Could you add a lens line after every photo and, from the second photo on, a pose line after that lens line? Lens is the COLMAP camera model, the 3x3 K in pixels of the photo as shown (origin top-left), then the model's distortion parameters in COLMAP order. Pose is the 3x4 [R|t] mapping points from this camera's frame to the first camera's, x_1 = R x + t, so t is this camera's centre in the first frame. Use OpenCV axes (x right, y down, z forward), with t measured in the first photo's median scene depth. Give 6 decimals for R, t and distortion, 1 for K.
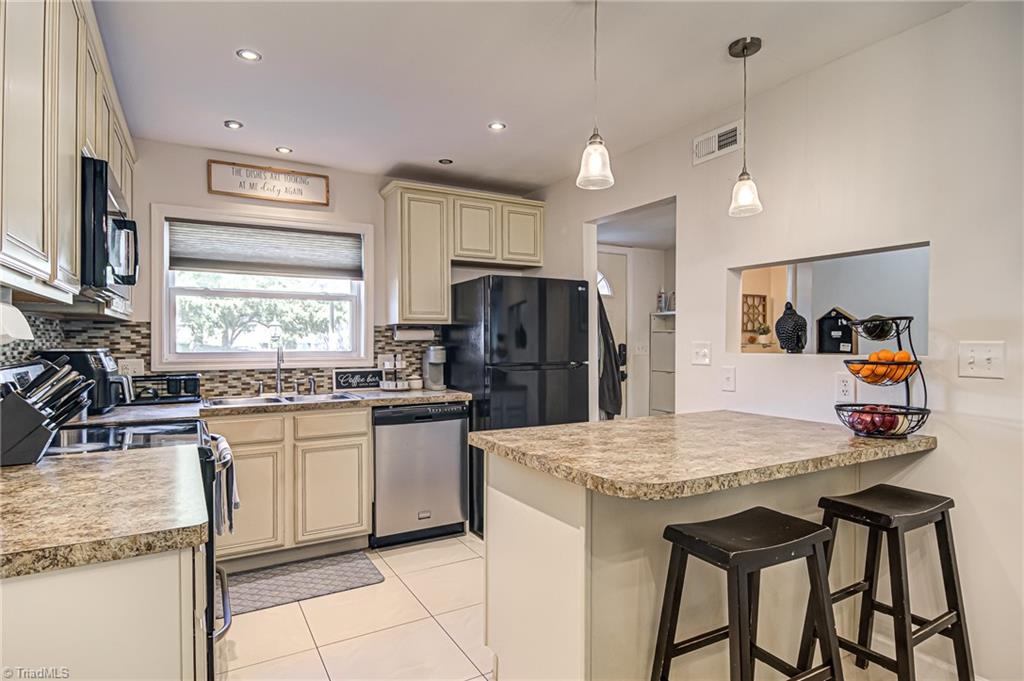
lens RADIAL K [[549.2, 0, 515.7], [0, 549.2, 346.2], [0, 0, 1]] dist [0.010285, -0.010444]
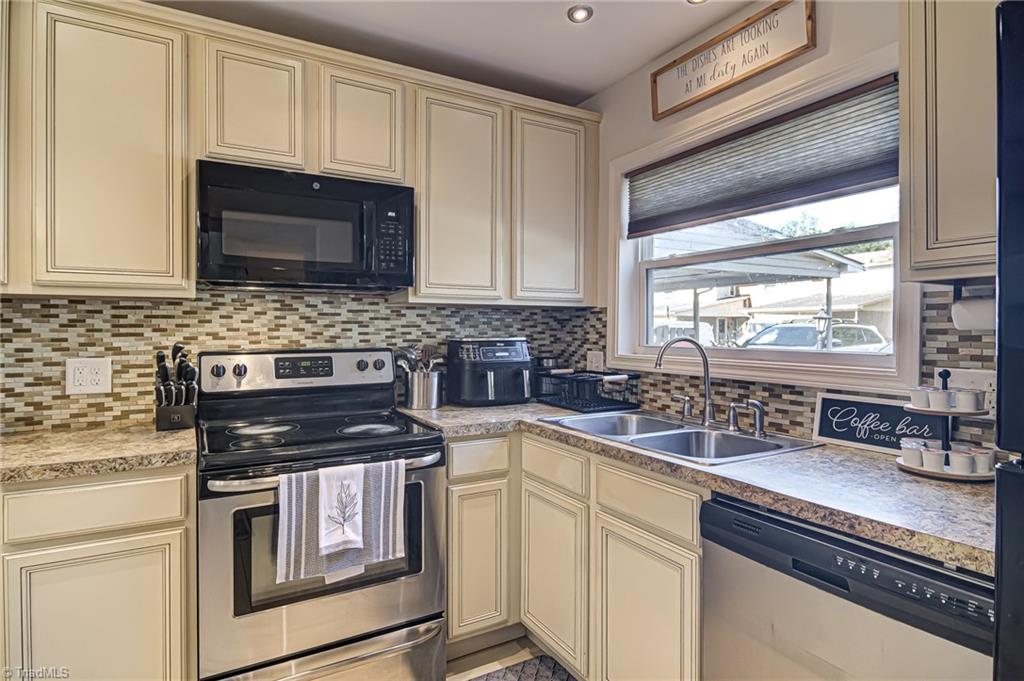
lens RADIAL K [[549.2, 0, 509.8], [0, 549.2, 329.2], [0, 0, 1]] dist [0.010285, -0.010444]
pose [[0.003775, 0.001003, -0.999992, 0.141195], [-0.009950, 0.999950, 0.000965, -0.009371], [0.999943, 0.009946, 0.003785, 0.776994]]
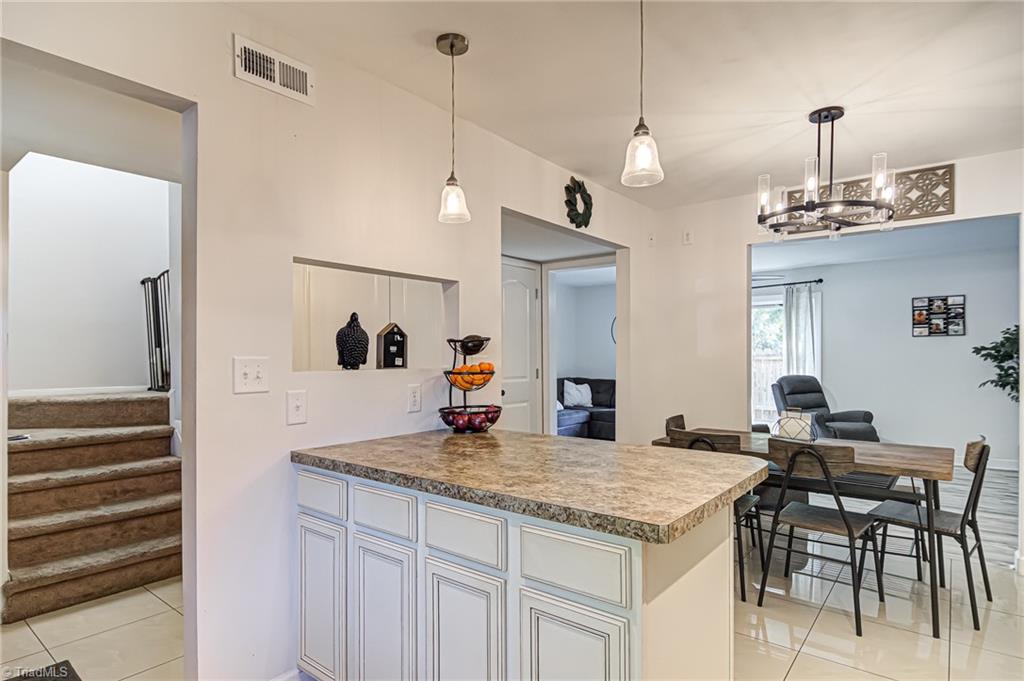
lens RADIAL K [[549.2, 0, 510.4], [0, 549.2, 350.1], [0, 0, 1]] dist [0.010285, -0.010444]
pose [[-0.364033, 0.007021, 0.931360, -0.339985], [0.007729, 0.999960, -0.004517, -0.009861], [-0.931354, 0.005554, -0.364072, 0.827346]]
